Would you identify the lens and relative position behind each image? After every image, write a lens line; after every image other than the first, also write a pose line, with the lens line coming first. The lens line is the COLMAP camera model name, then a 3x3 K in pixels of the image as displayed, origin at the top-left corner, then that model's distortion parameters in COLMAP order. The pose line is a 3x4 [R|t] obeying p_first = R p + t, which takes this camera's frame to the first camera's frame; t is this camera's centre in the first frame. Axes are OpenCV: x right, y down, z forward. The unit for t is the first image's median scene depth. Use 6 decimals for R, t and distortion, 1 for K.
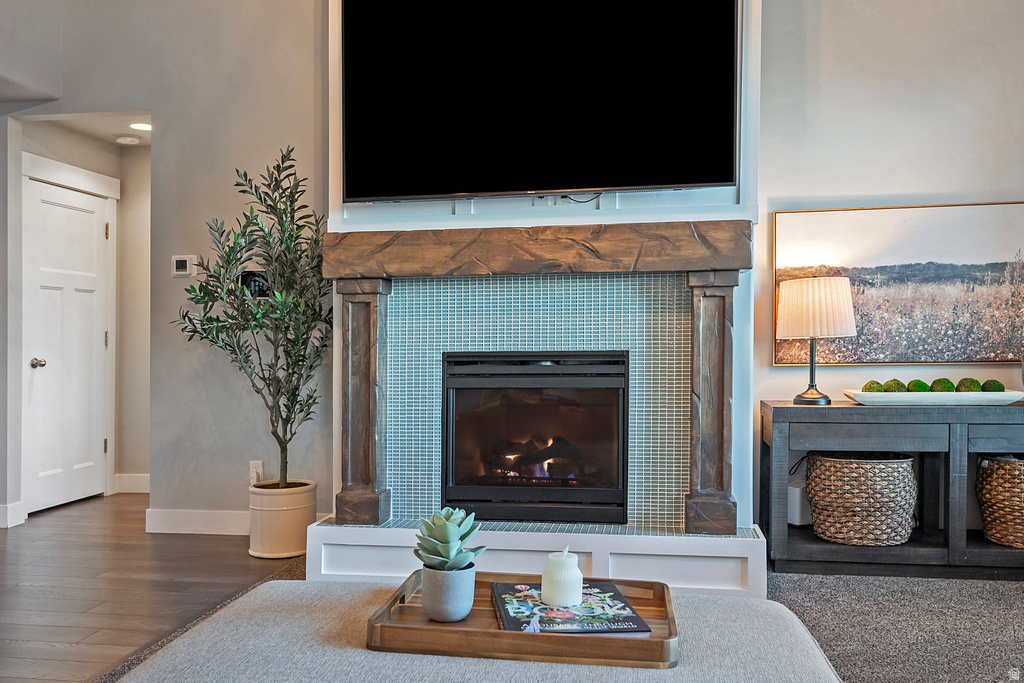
lens RADIAL K [[875.7, 0, 511.3], [0, 875.7, 339.9], [0, 0, 1]] dist [0.004076, 0.001409]
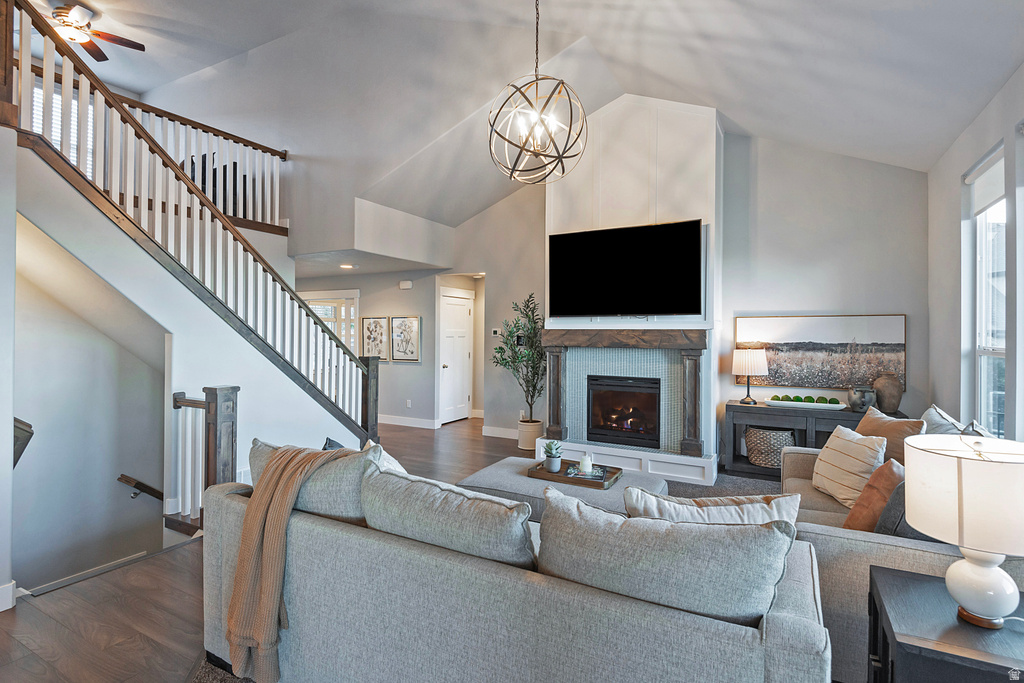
lens RADIAL K [[493.4, 0, 510.4], [0, 493.4, 337.0], [0, 0, 1]] dist [0.002172, -0.002843]
pose [[0.936391, 0.010328, -0.350808, 0.214205], [-0.006117, 0.999895, 0.013109, -0.113978], [0.350906, -0.010129, 0.936356, -0.419799]]
